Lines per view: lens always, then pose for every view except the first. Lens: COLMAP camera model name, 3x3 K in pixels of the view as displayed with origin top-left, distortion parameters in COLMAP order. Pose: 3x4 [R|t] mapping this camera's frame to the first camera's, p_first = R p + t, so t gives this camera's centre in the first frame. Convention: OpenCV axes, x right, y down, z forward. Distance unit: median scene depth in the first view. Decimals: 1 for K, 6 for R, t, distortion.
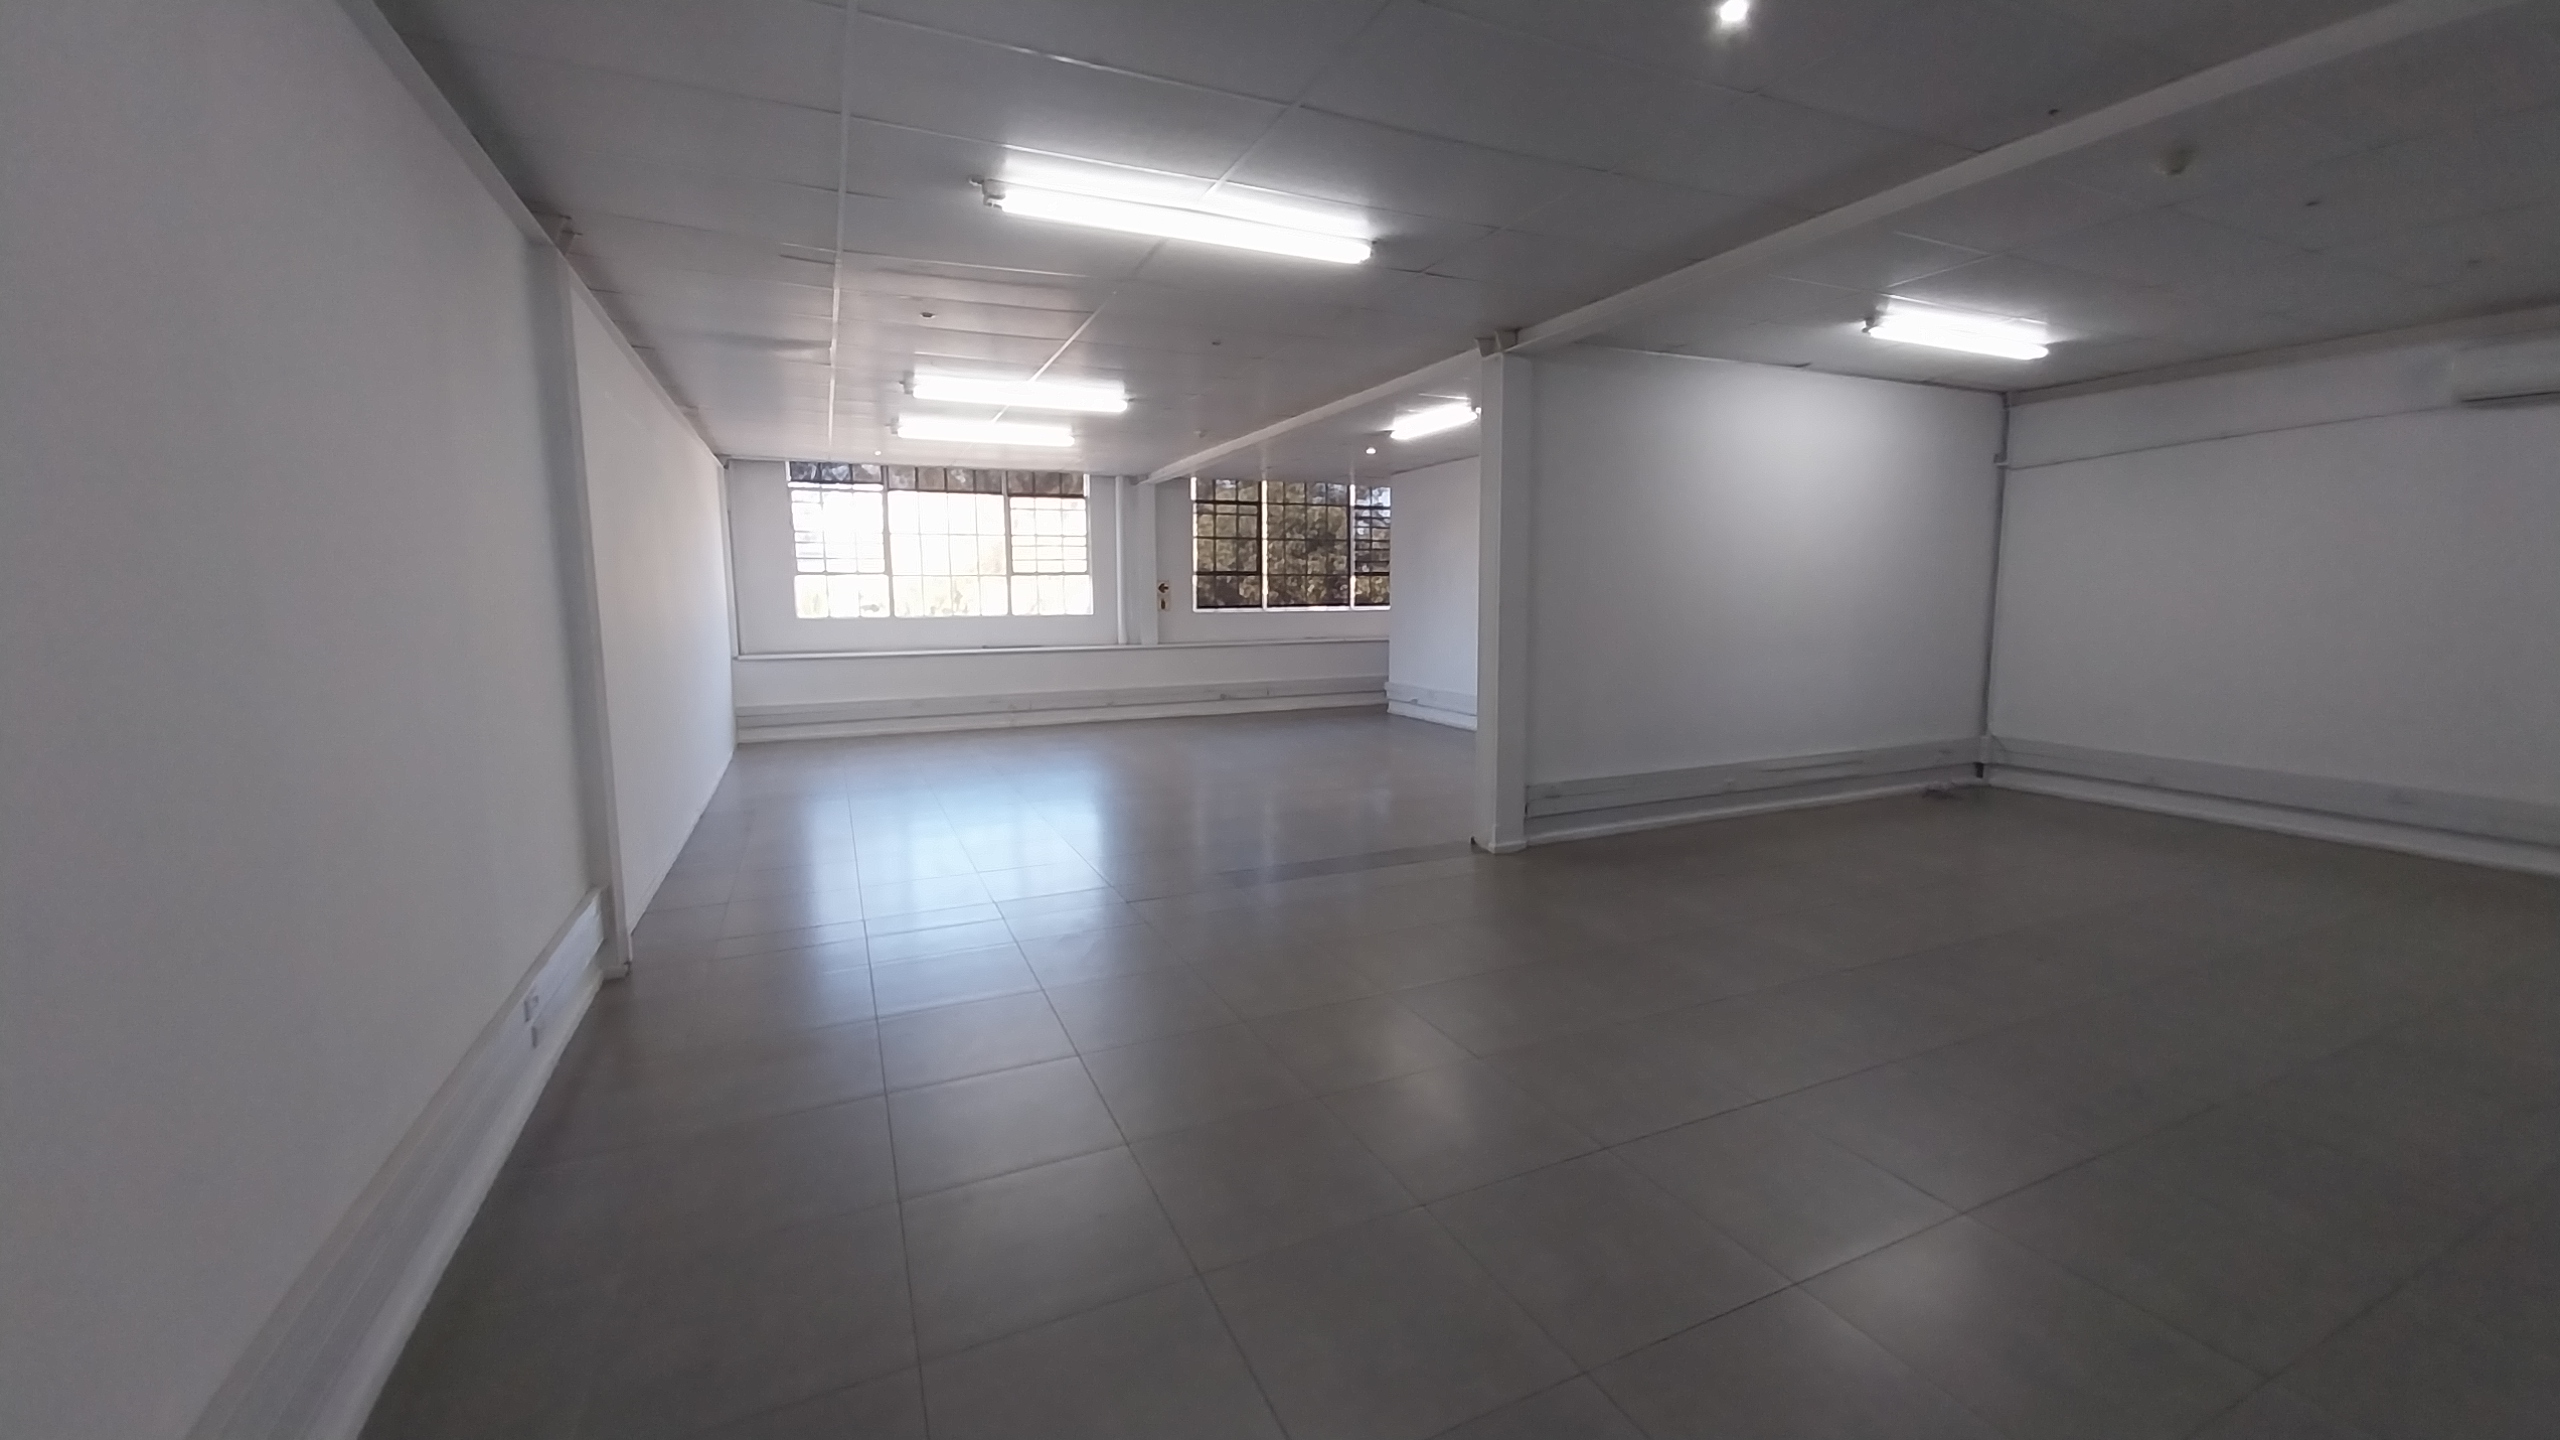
lens RADIAL K [[1001.7, 0, 1272.9], [0, 1001.7, 719.6], [0, 0, 1]] dist [0.009440, -0.012152]
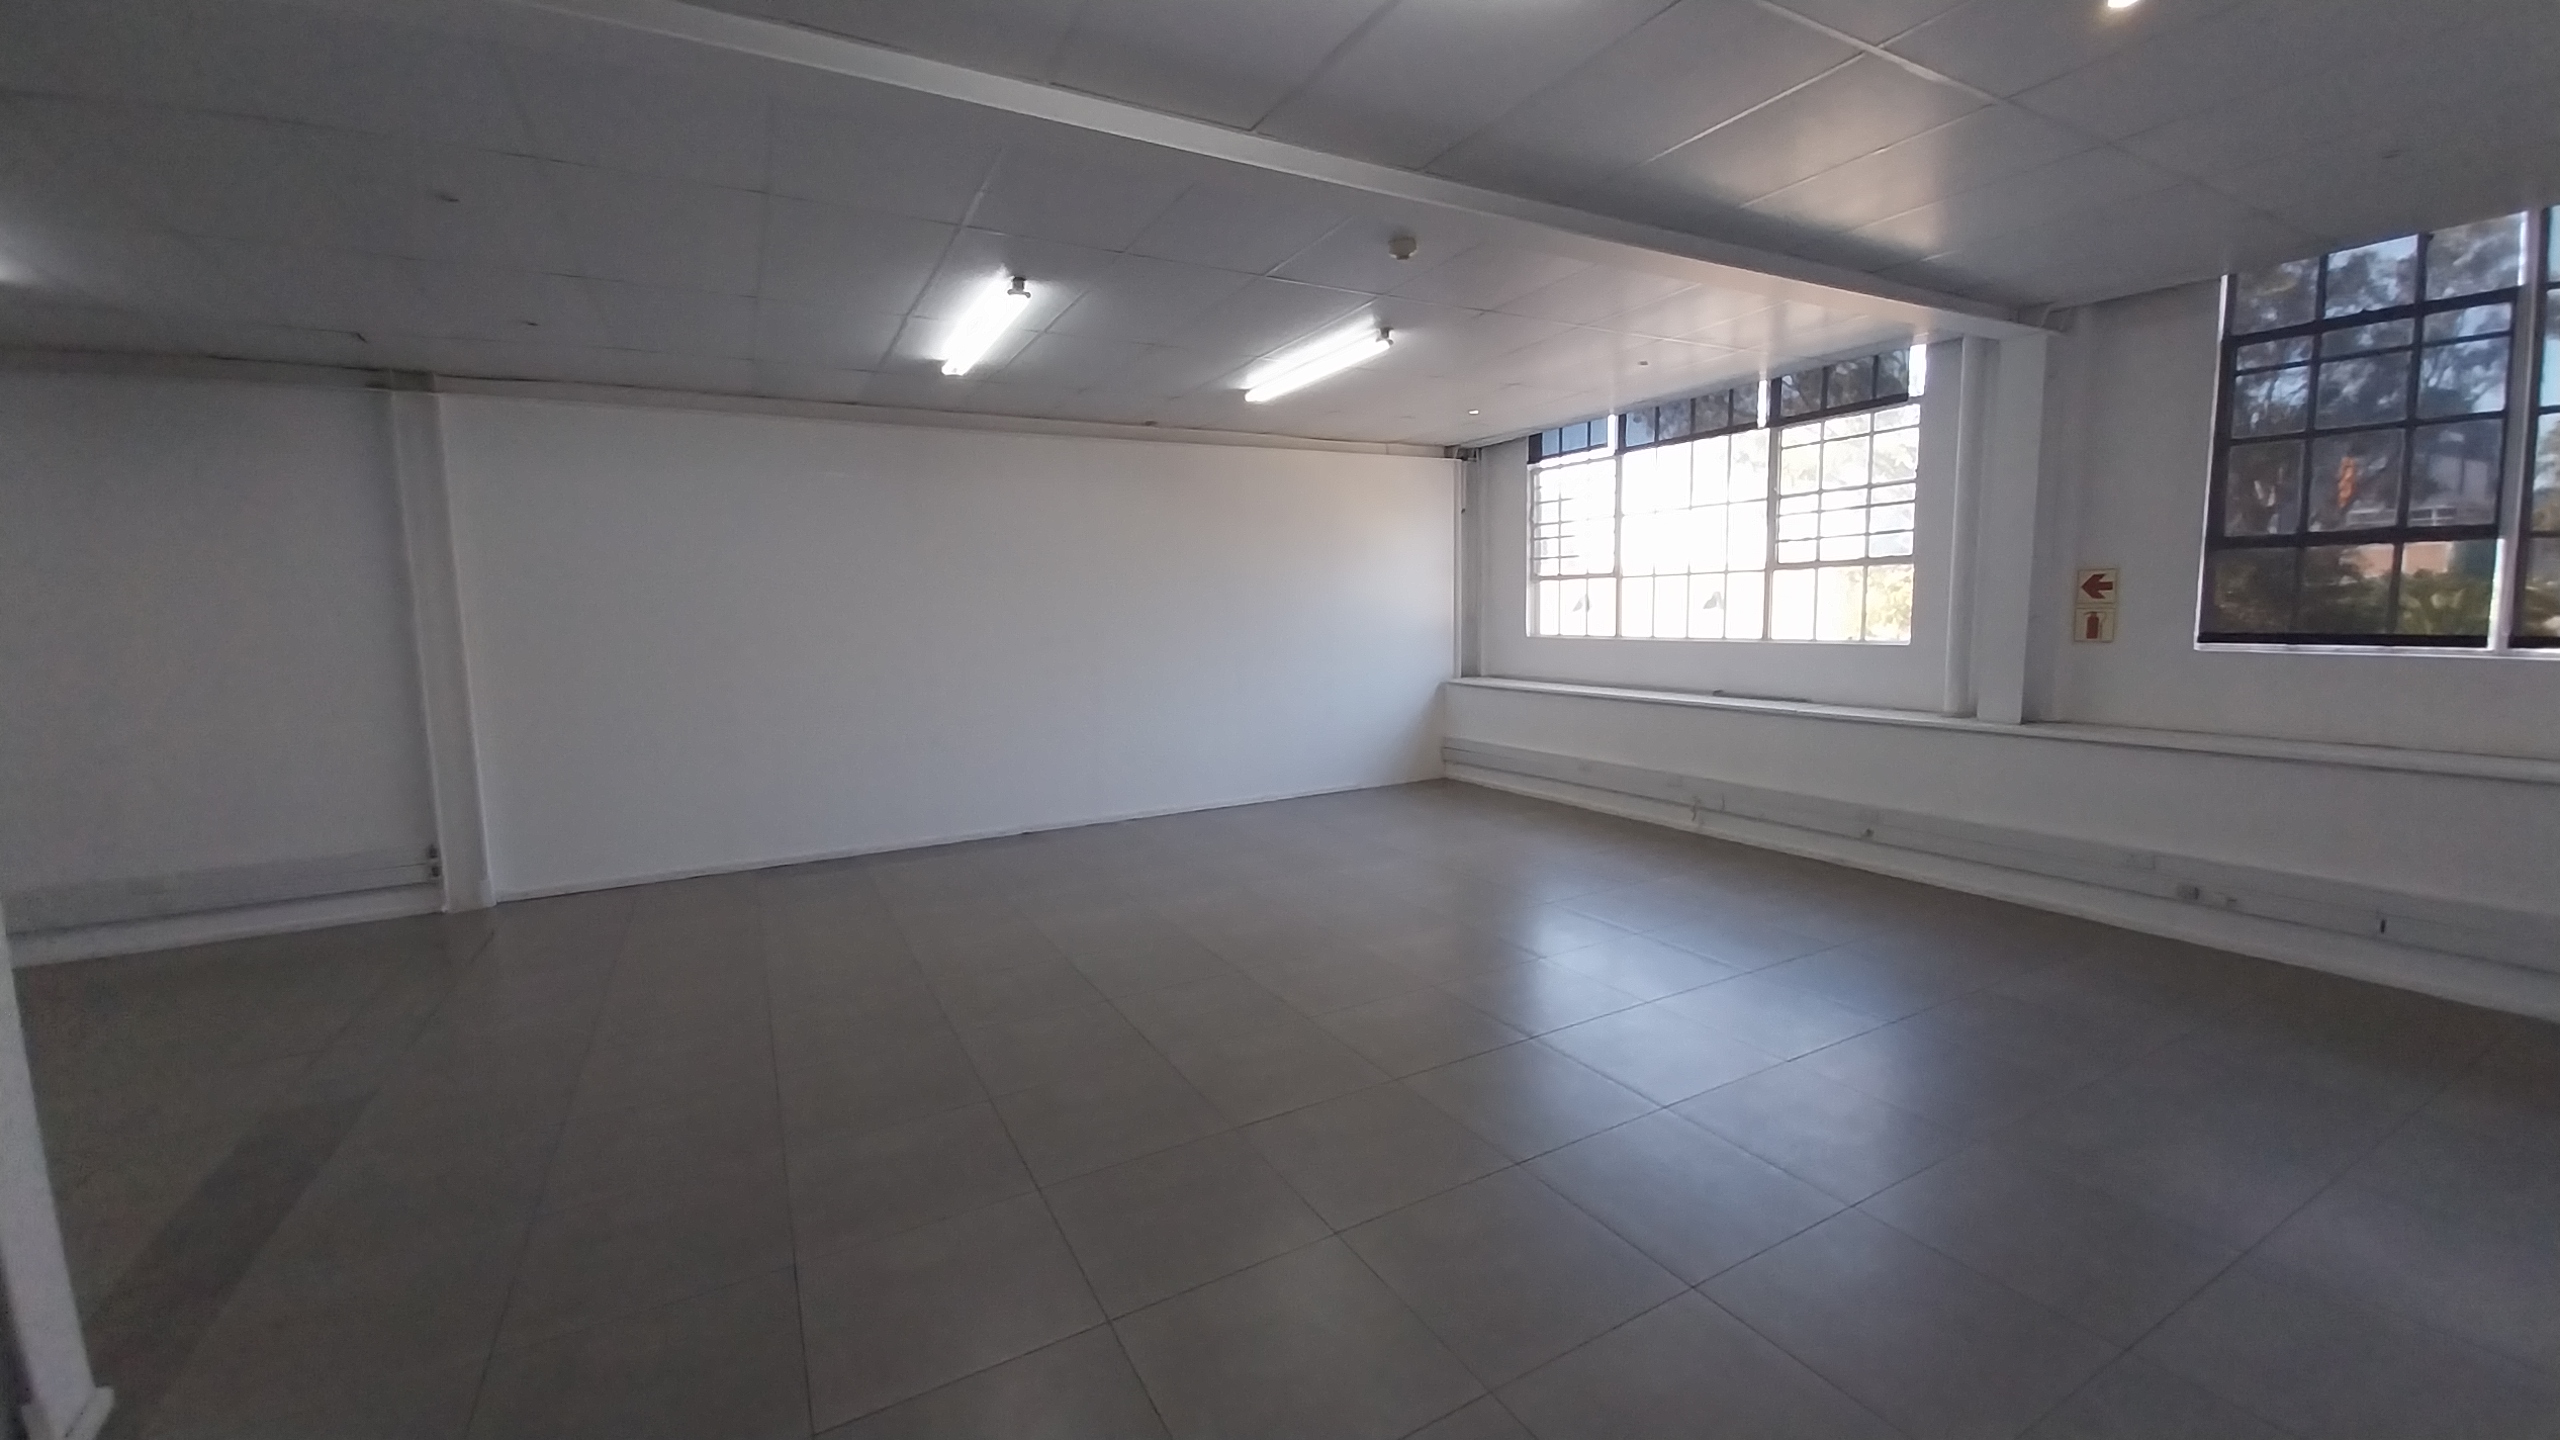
lens RADIAL K [[1021.4, 0, 1286.8], [0, 1021.4, 724.8], [0, 0, 1]] dist [0.029910, -0.019212]
pose [[0.067290, 0.119177, -0.990590, 0.298297], [-0.105601, 0.988115, 0.111705, -0.094188], [0.992129, 0.097090, 0.079075, 0.695321]]
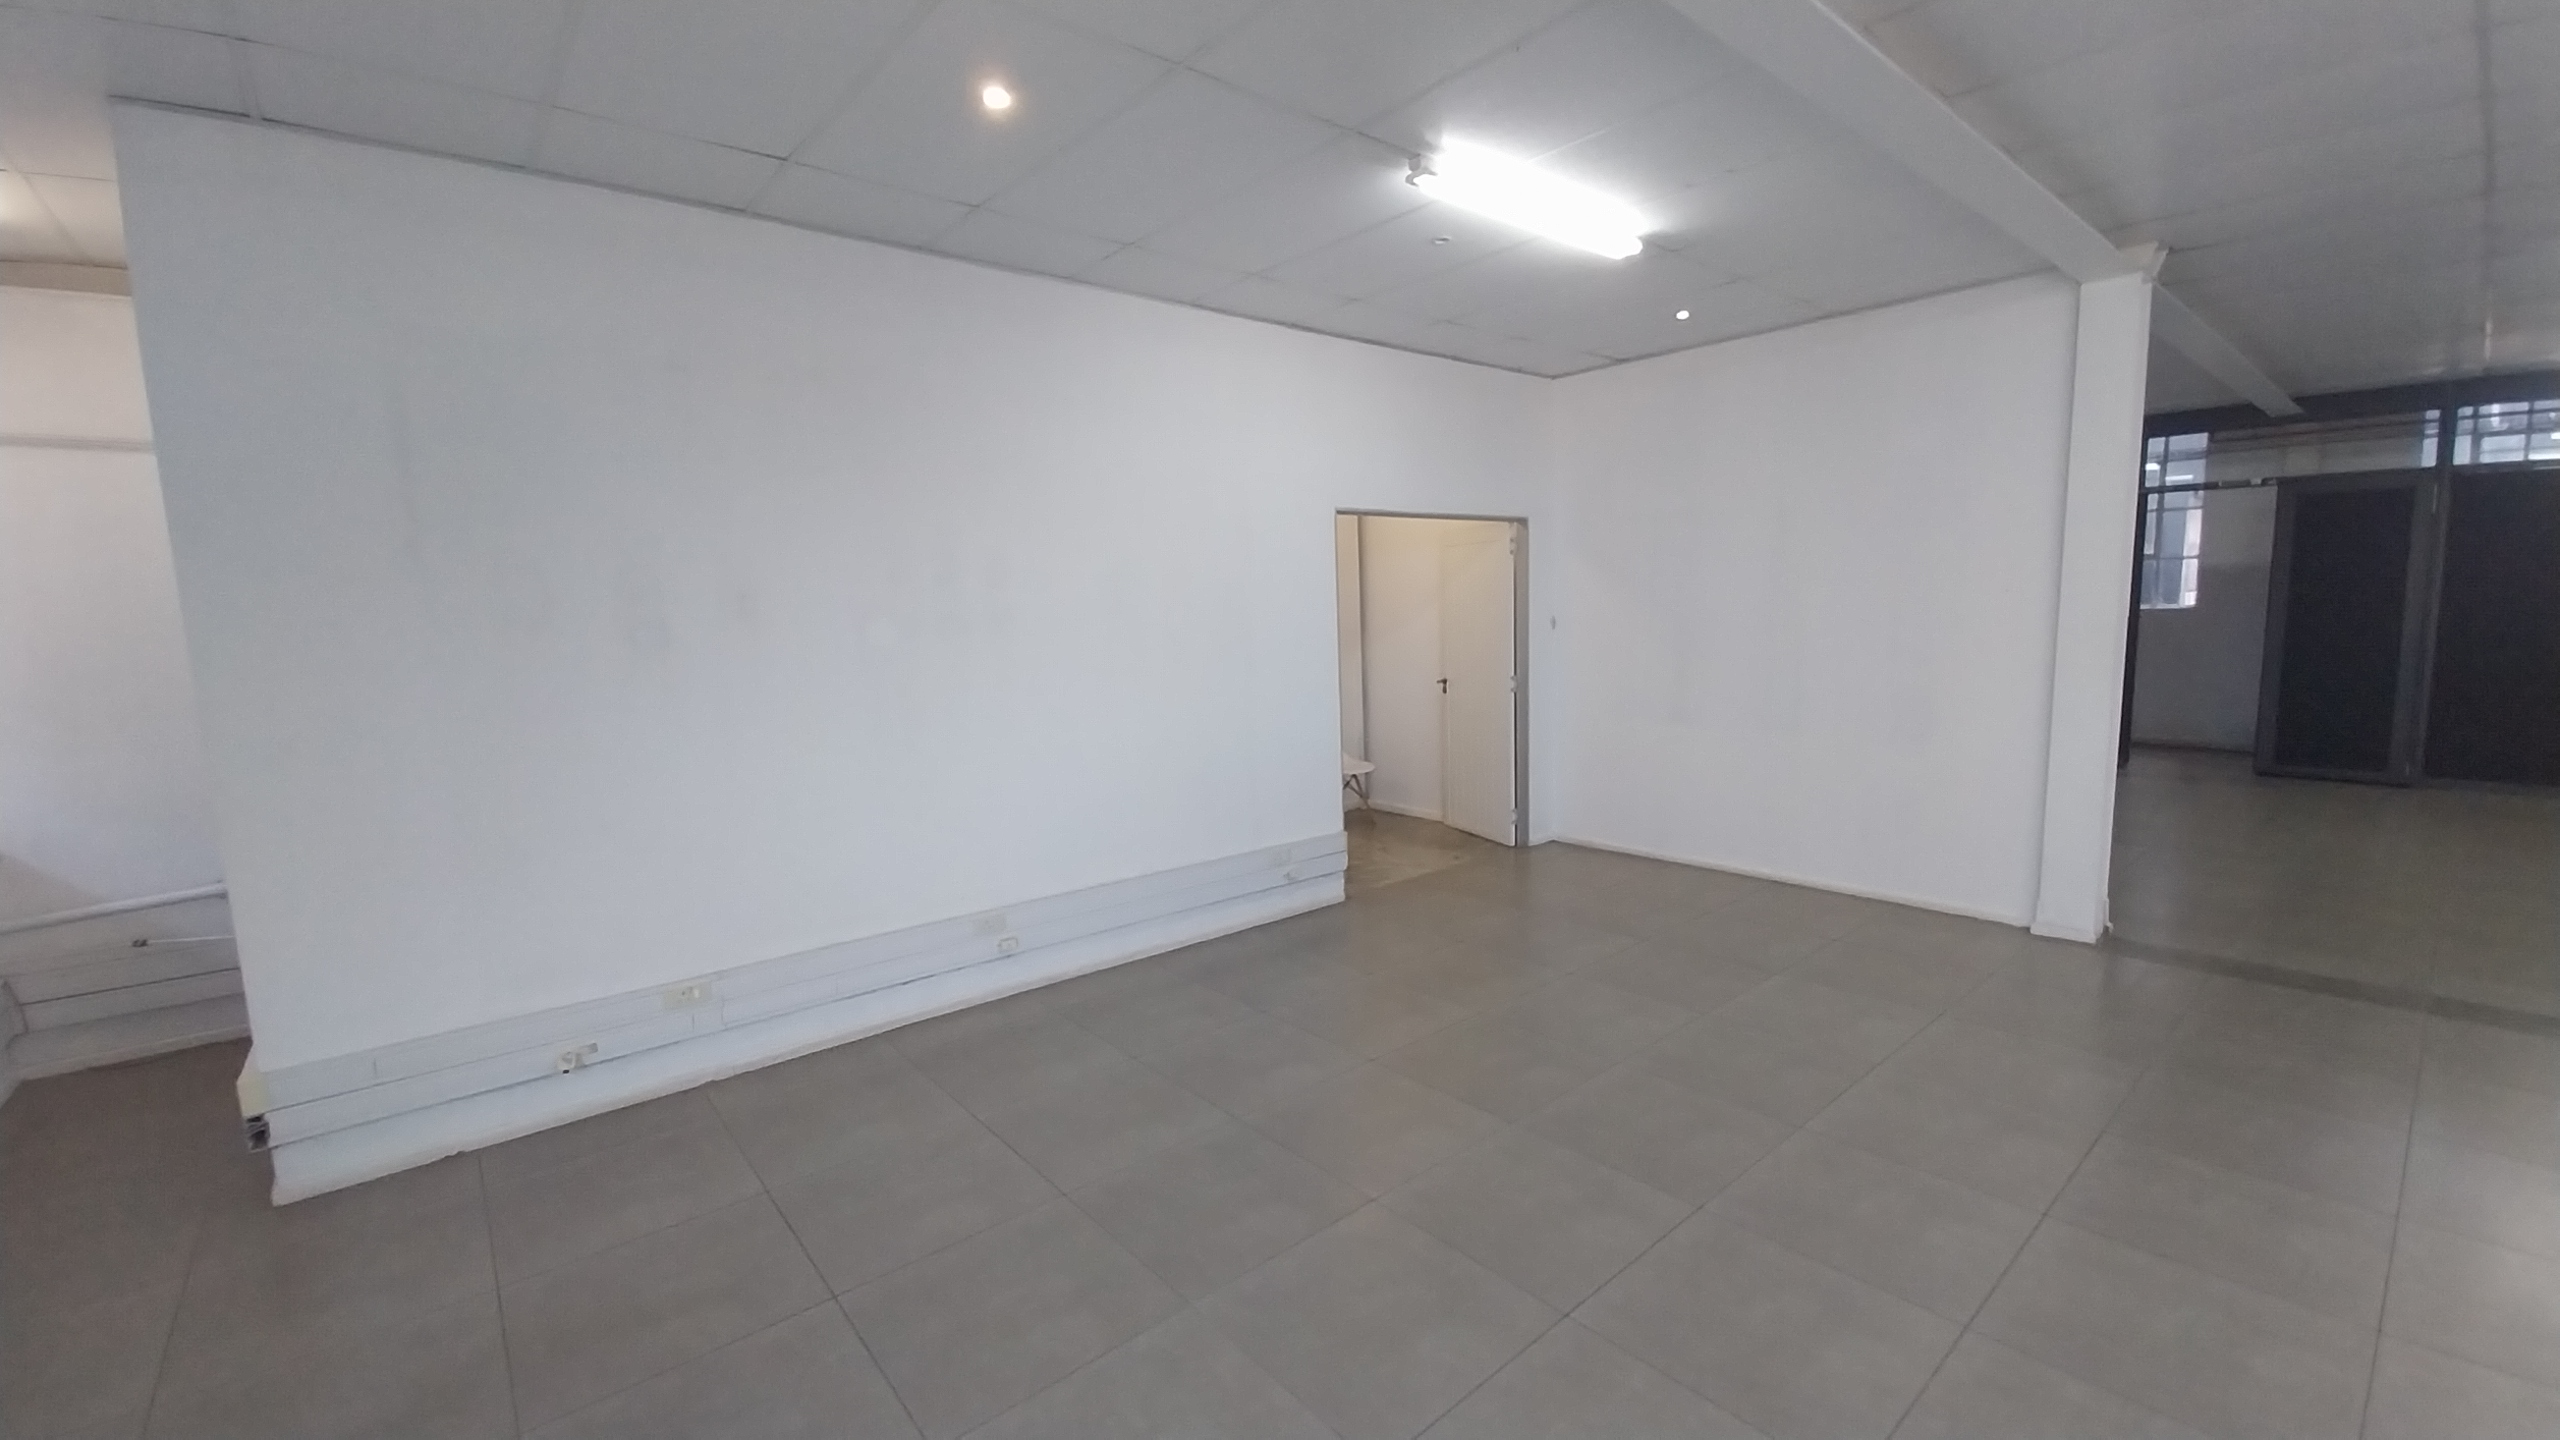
lens RADIAL K [[1001.7, 0, 1272.9], [0, 1001.7, 719.6], [0, 0, 1]] dist [0.009440, -0.012152]
pose [[-0.270881, -0.092758, 0.958133, -0.158152], [0.152898, 0.978564, 0.137963, -0.115215], [-0.950392, 0.183868, -0.250892, 0.871587]]
